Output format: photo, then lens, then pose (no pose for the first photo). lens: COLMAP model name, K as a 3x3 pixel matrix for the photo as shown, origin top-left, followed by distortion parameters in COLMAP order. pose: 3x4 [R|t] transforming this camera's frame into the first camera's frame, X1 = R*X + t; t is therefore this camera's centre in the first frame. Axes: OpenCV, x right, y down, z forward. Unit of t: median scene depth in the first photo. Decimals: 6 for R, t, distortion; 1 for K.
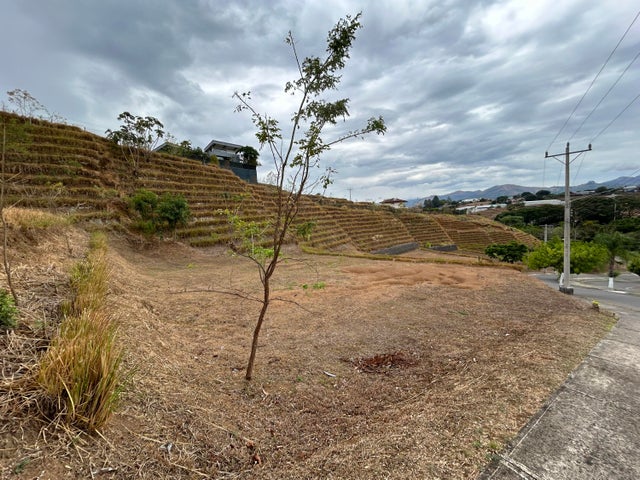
lens RADIAL K [[258.7, 0, 320.0], [0, 258.7, 240.0], [0, 0, 1]] dist [-0.001686, -0.000258]
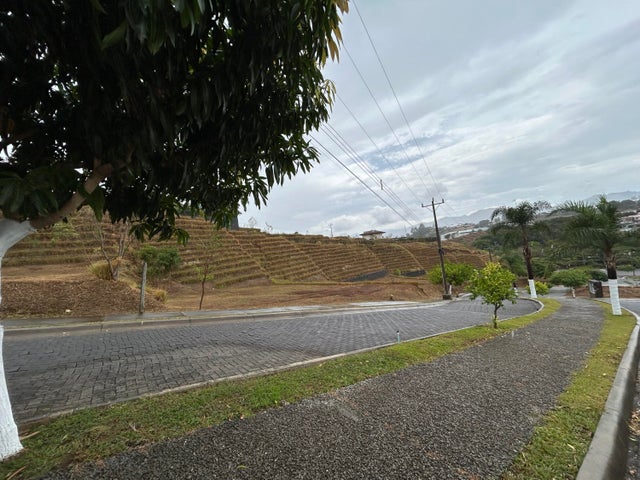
lens RADIAL K [[258.7, 0, 320.0], [0, 258.7, 240.0], [0, 0, 1]] dist [-0.001686, -0.000258]
pose [[0.997714, -0.061222, 0.028613, 0.663495], [0.064379, 0.989808, -0.127022, 0.055049], [-0.020545, 0.128573, 0.991487, -1.282269]]
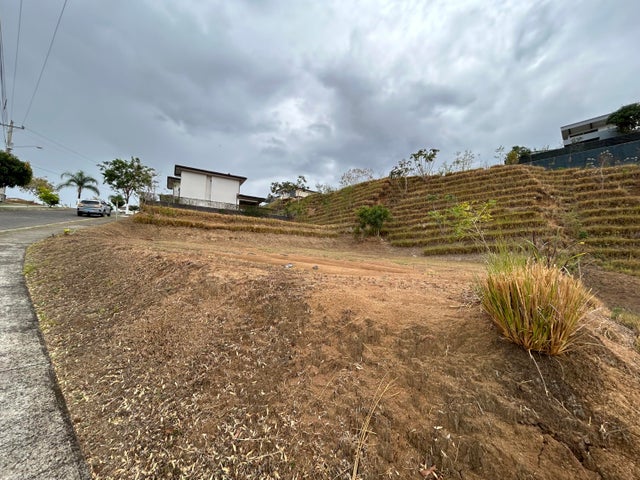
lens RADIAL K [[260.9, 0, 320.0], [0, 260.9, 240.0], [0, 0, 1]] dist [-0.000889, -0.000150]
pose [[-0.110512, -0.054339, -0.992388, 2.645777], [-0.104655, 0.993589, -0.042750, 0.298060], [0.988349, 0.099134, -0.115490, 2.819453]]
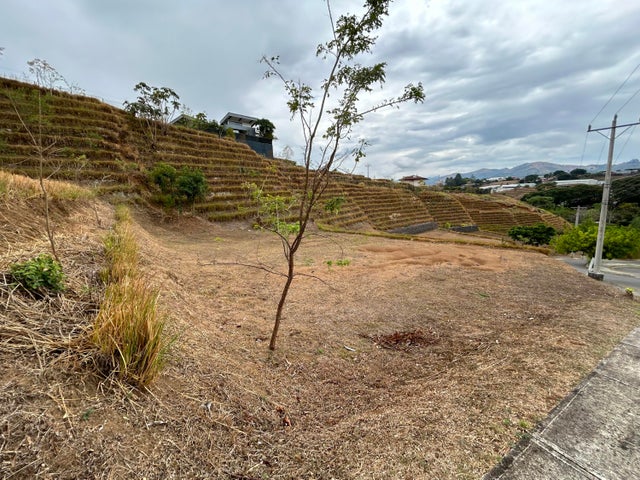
lens RADIAL K [[260.9, 0, 320.0], [0, 260.9, 240.0], [0, 0, 1]] dist [-0.000889, -0.000150]
pose [[0.998158, 0.026414, -0.054617, -0.023403], [-0.021618, 0.996008, 0.086603, 0.003630], [0.056686, -0.085263, 0.994745, 0.002915]]
